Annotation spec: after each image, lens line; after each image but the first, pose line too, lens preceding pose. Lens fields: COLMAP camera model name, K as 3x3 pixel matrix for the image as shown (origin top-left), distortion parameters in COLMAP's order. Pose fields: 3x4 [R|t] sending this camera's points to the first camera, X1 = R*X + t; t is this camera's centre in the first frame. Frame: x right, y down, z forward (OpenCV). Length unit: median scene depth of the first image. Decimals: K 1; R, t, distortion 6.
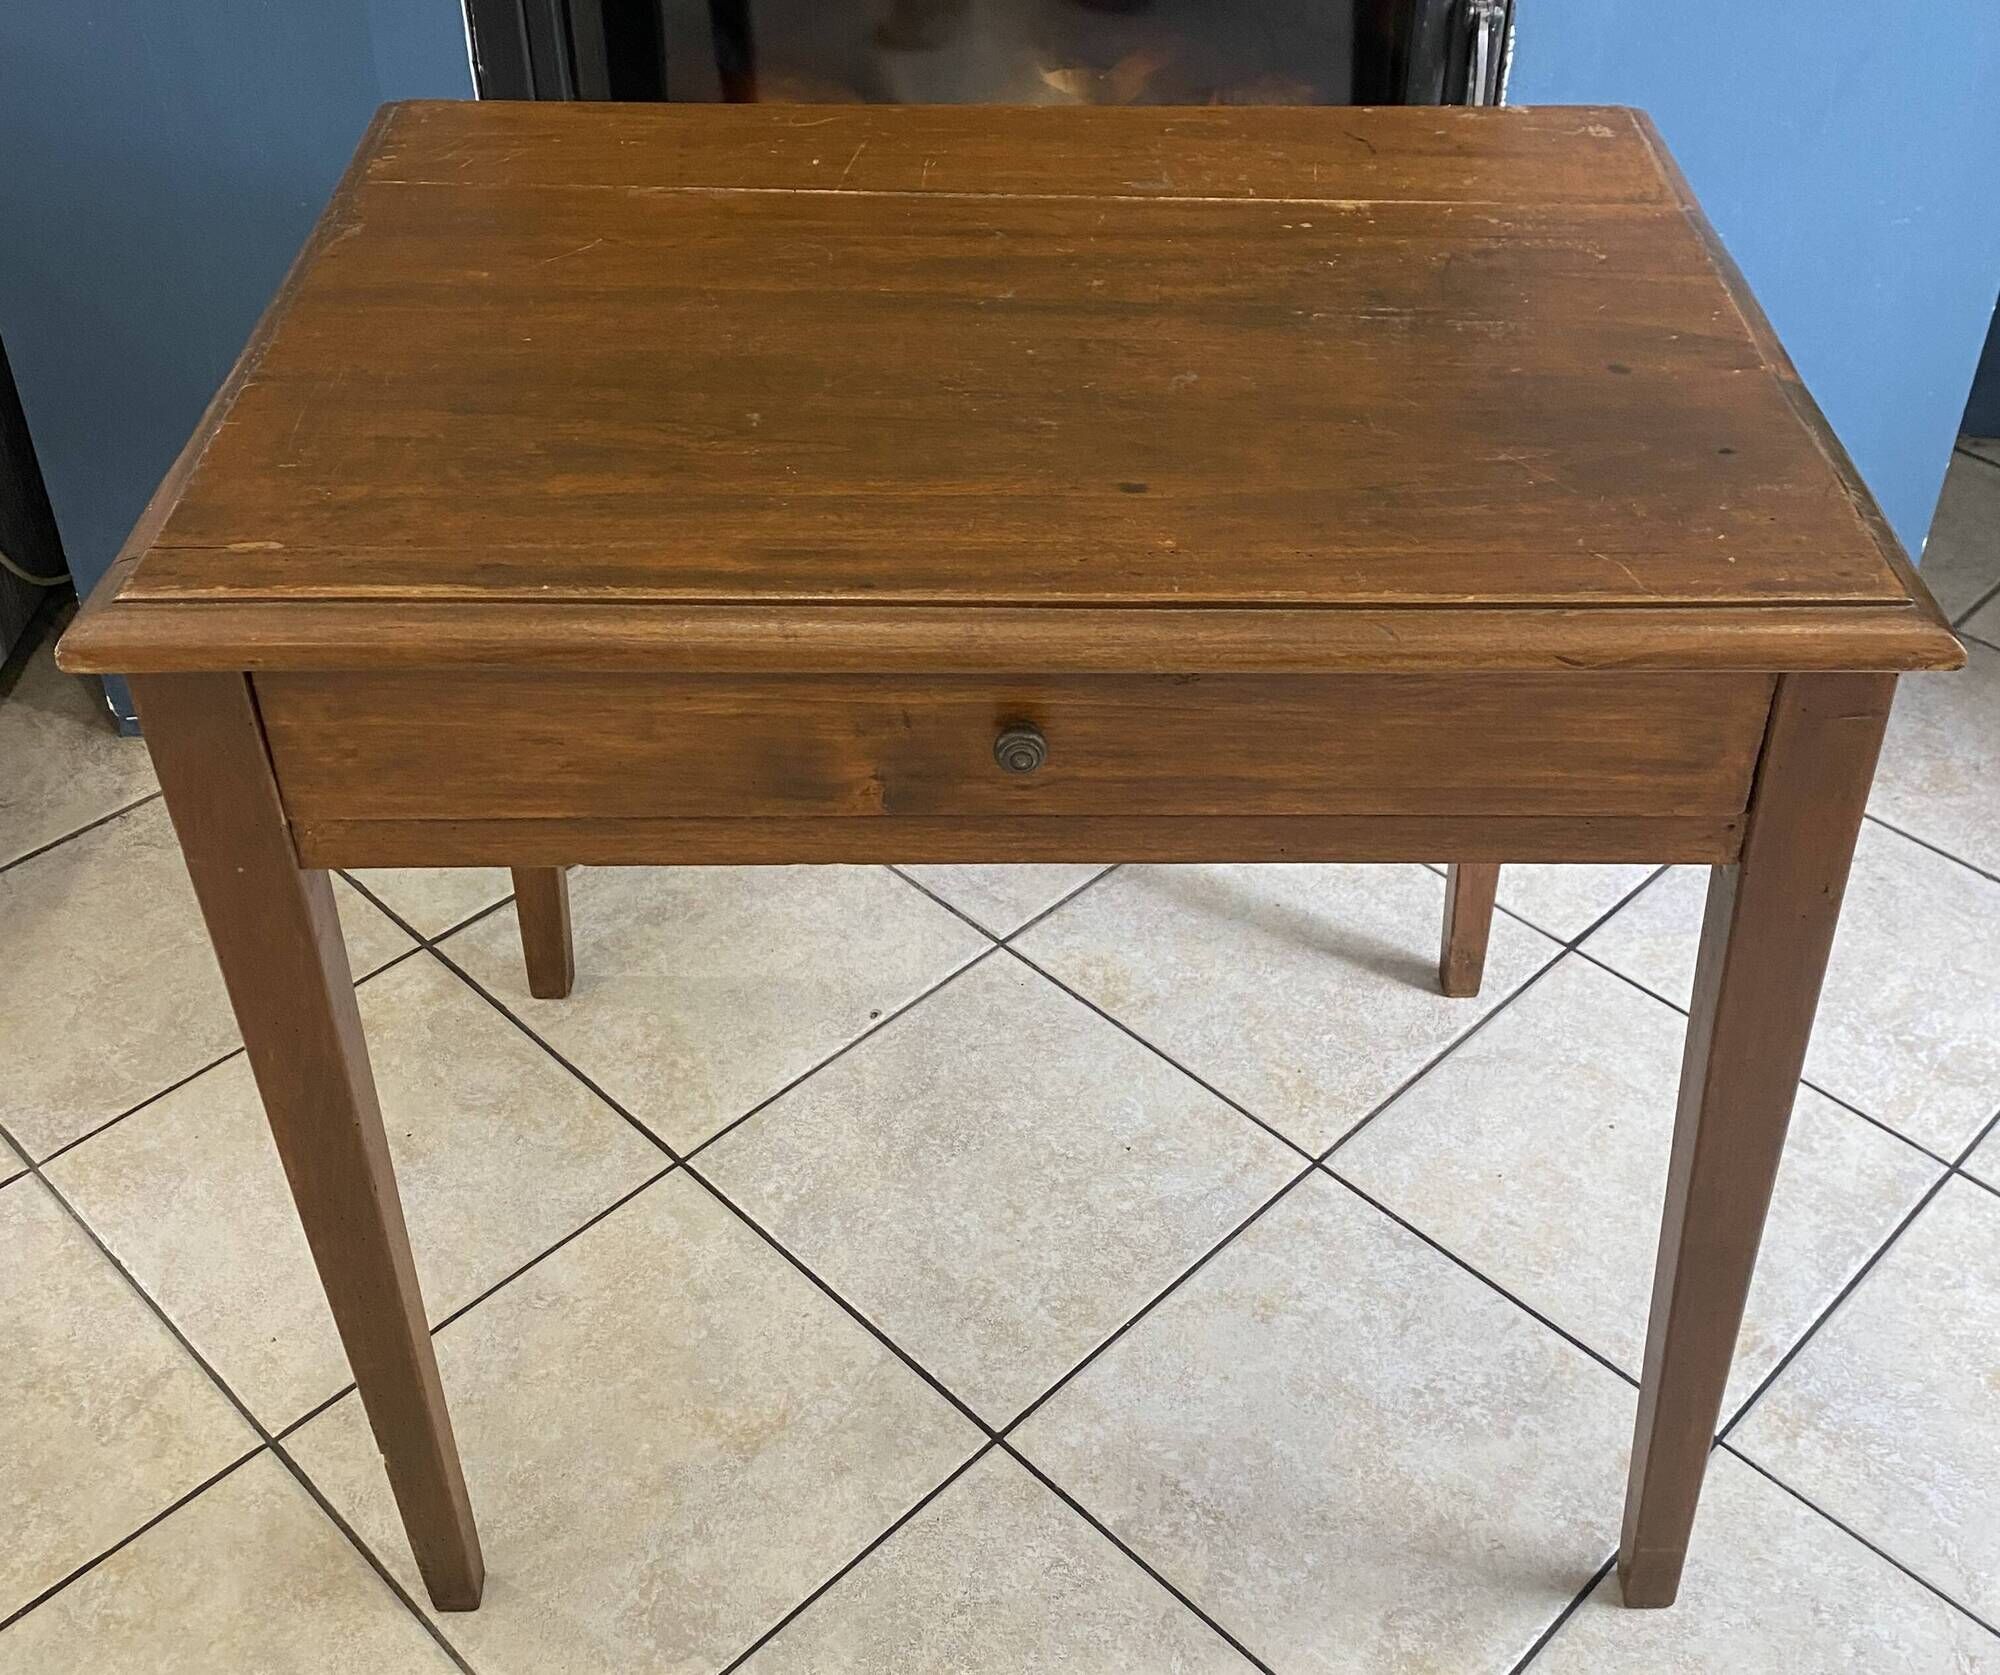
lens RADIAL K [[2258.6, 0, 1035.0], [0, 2258.6, 683.1], [0, 0, 1]] dist [0.124516, -0.324435]
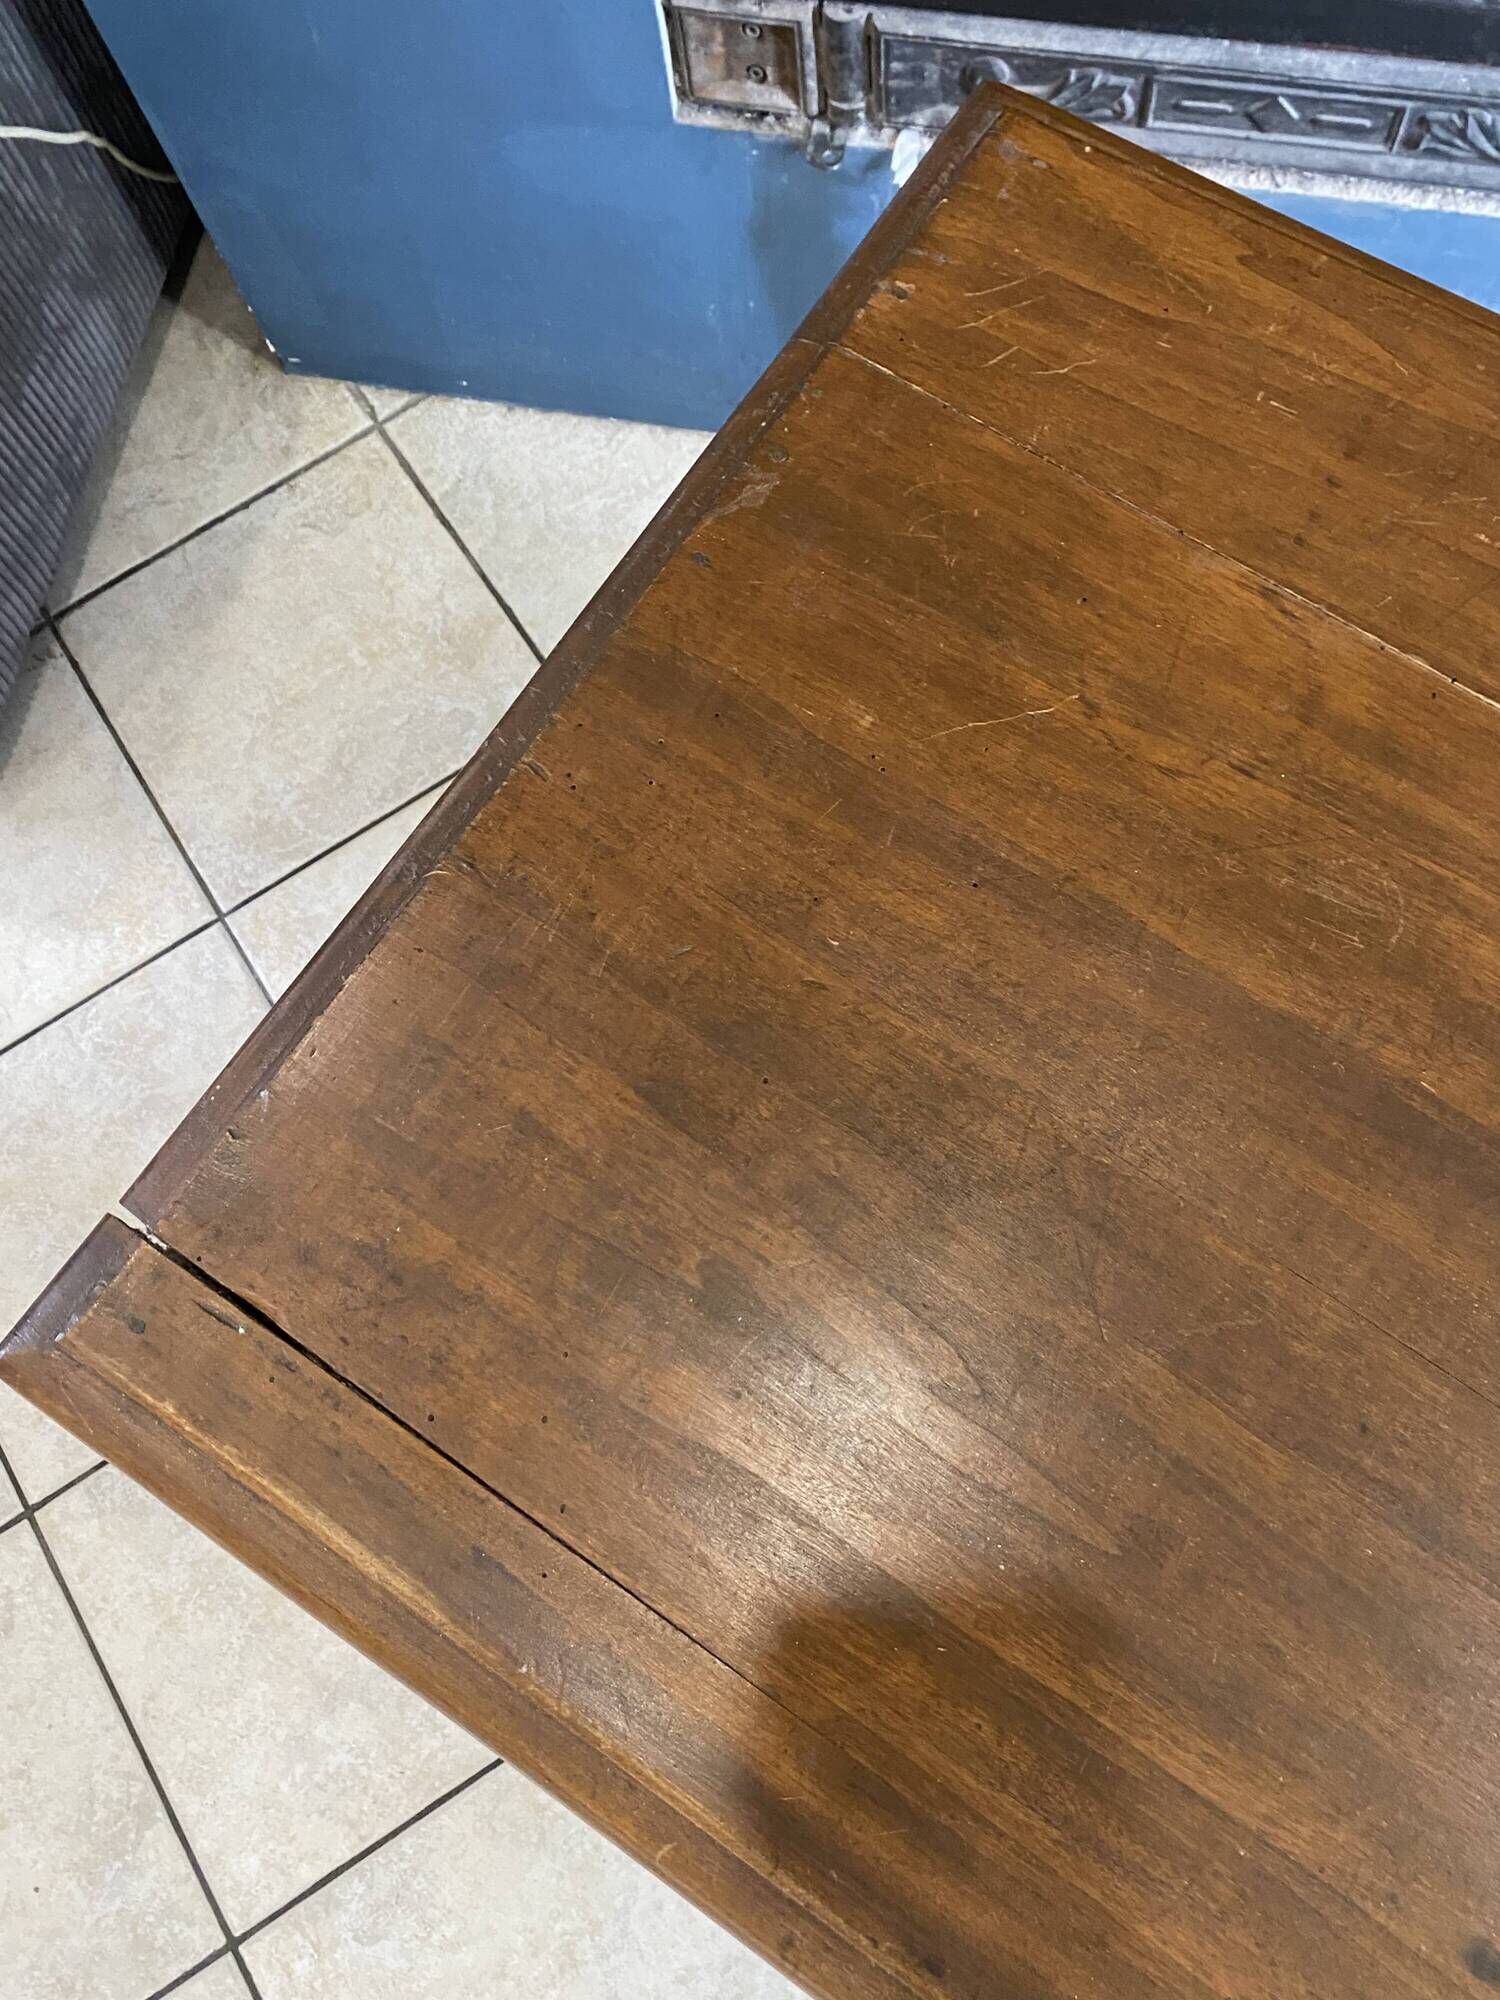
lens RADIAL K [[1704.2, 0, 747.4], [0, 1704.2, 1000.9], [0, 0, 1]] dist [0.018103, -0.019155]
pose [[0.817462, 0.520400, -0.246860, -0.090458], [-0.257569, 0.713627, 0.651456, -0.345188], [0.515183, -0.468957, 0.717402, 0.495216]]
